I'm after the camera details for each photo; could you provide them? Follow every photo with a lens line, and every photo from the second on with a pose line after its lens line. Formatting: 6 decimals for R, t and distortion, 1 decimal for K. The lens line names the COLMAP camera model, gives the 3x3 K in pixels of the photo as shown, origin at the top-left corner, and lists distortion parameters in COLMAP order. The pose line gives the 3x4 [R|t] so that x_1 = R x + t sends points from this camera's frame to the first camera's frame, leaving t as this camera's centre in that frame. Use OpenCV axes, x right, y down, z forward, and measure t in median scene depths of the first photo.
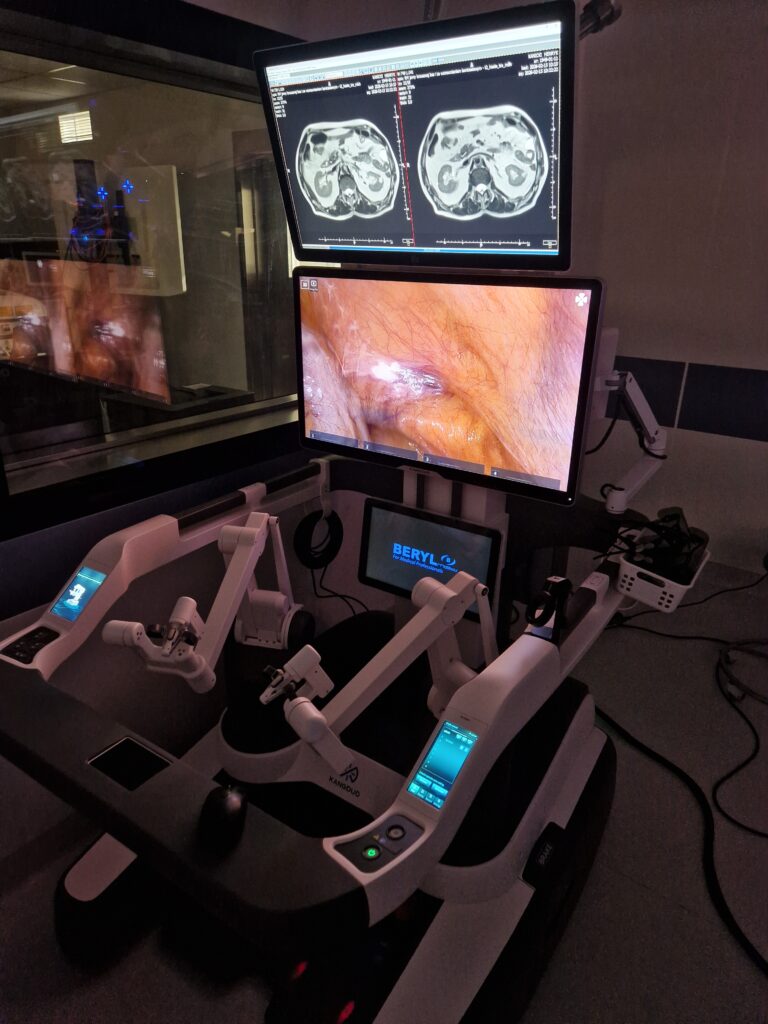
lens RADIAL K [[686.6, 0, 383.4], [0, 686.6, 515.3], [0, 0, 1]] dist [0.004211, 0.000214]
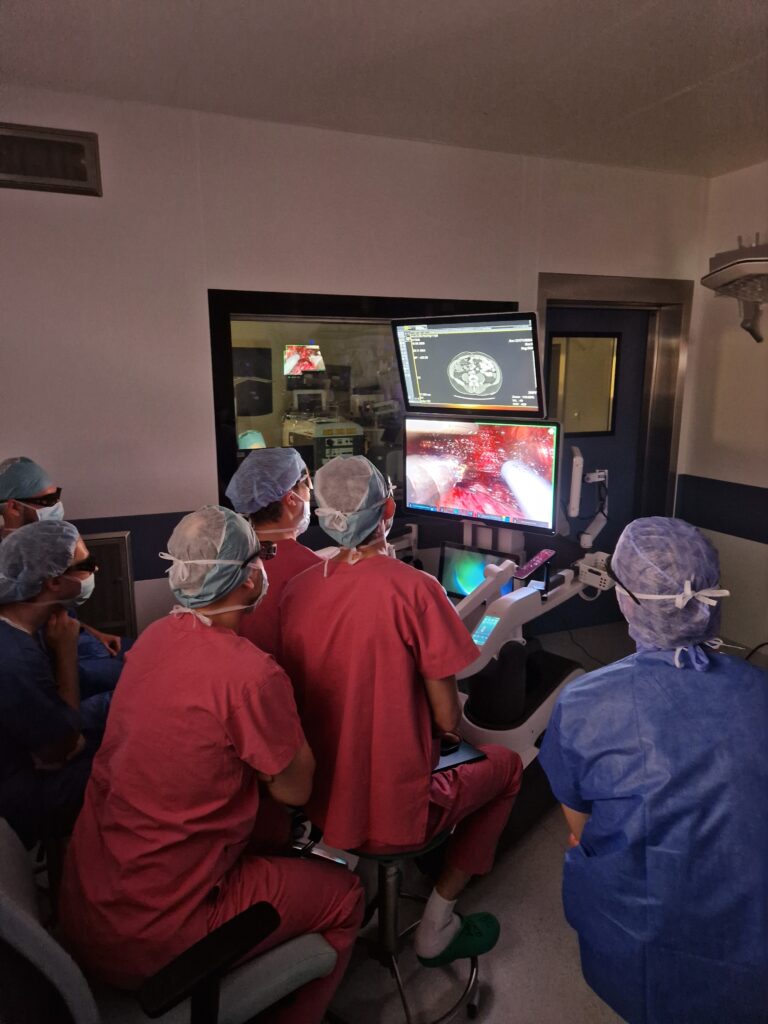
lens RADIAL K [[686.6, 0, 383.1], [0, 686.6, 510.3], [0, 0, 1]] dist [0.004211, 0.000214]
pose [[0.995389, 0.001104, -0.095909, -0.010157], [-0.016327, 0.987292, -0.158077, 0.198434], [0.094516, 0.158914, 0.982758, -0.804232]]
